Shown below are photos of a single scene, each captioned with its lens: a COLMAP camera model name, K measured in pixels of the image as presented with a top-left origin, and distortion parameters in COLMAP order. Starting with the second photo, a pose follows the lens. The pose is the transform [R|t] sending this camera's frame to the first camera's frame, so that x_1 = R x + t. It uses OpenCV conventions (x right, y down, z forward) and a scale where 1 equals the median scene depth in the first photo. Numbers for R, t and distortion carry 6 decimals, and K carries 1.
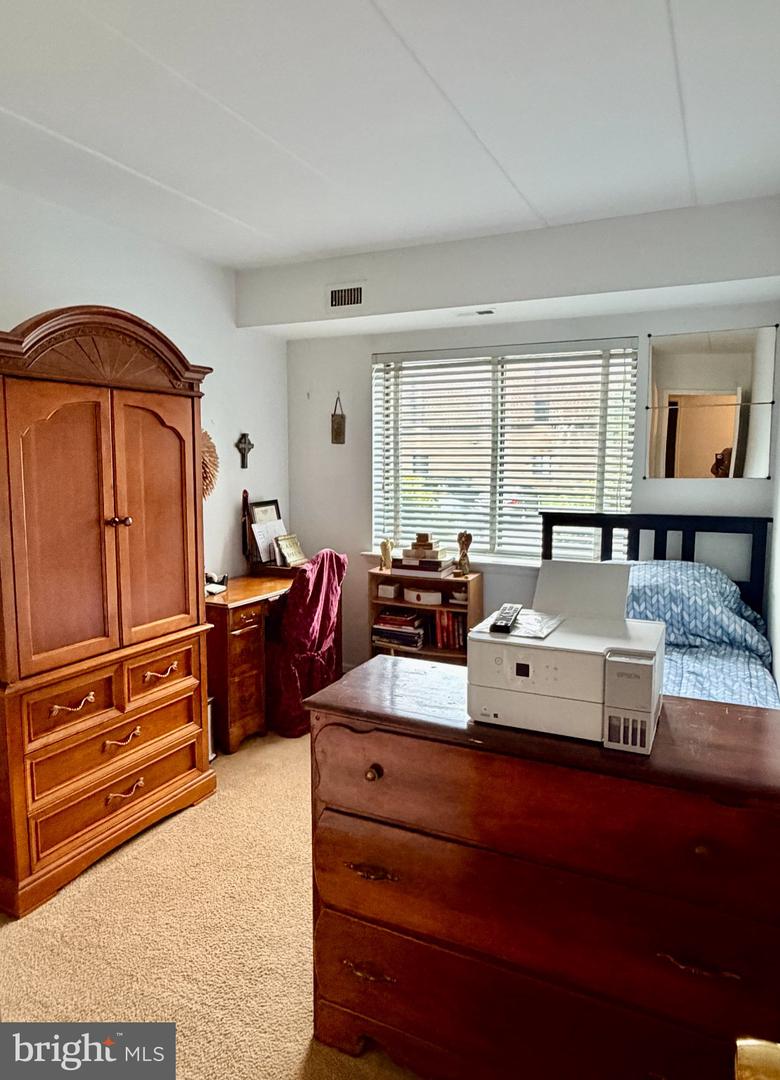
lens RADIAL K [[687.6, 0, 391.8], [0, 687.6, 539.9], [0, 0, 1]] dist [0.004497, 0.000635]
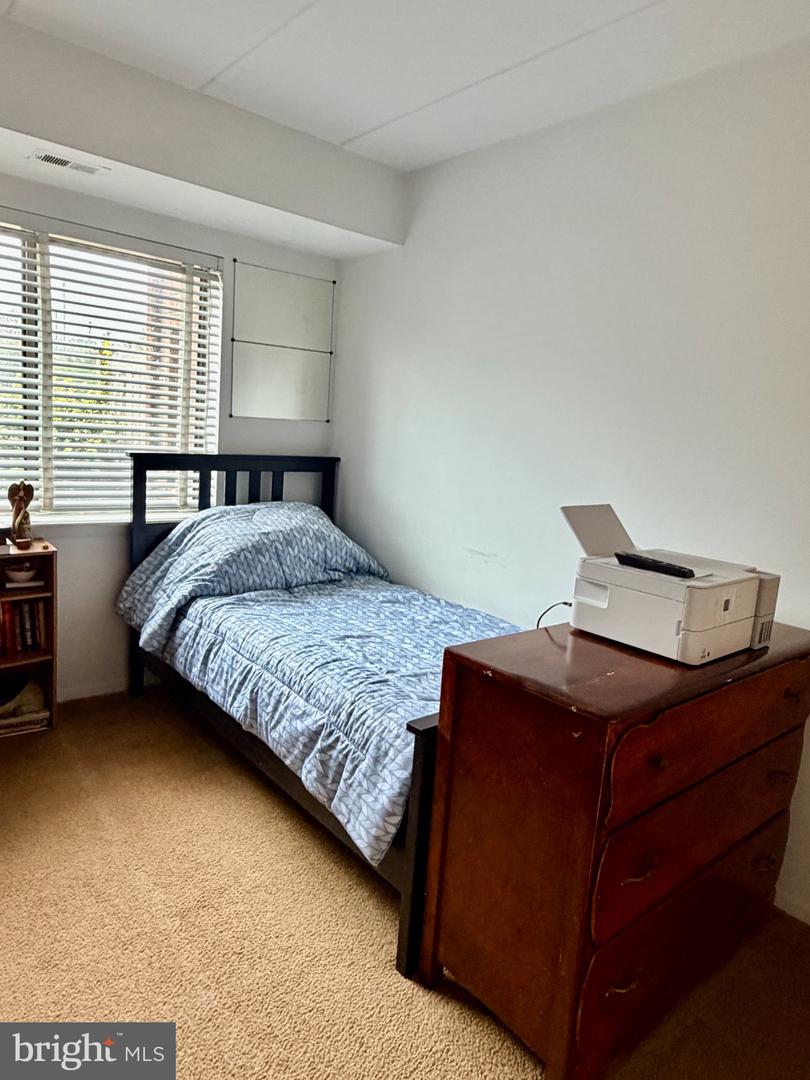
lens RADIAL K [[694.8, 0, 406.9], [0, 694.8, 540.7], [0, 0, 1]] dist [-0.001647, 0.004736]
pose [[0.396817, -0.126858, 0.909089, -0.413599], [0.033438, 0.991744, 0.123797, -0.030458], [-0.917288, -0.018727, 0.397783, 0.396875]]
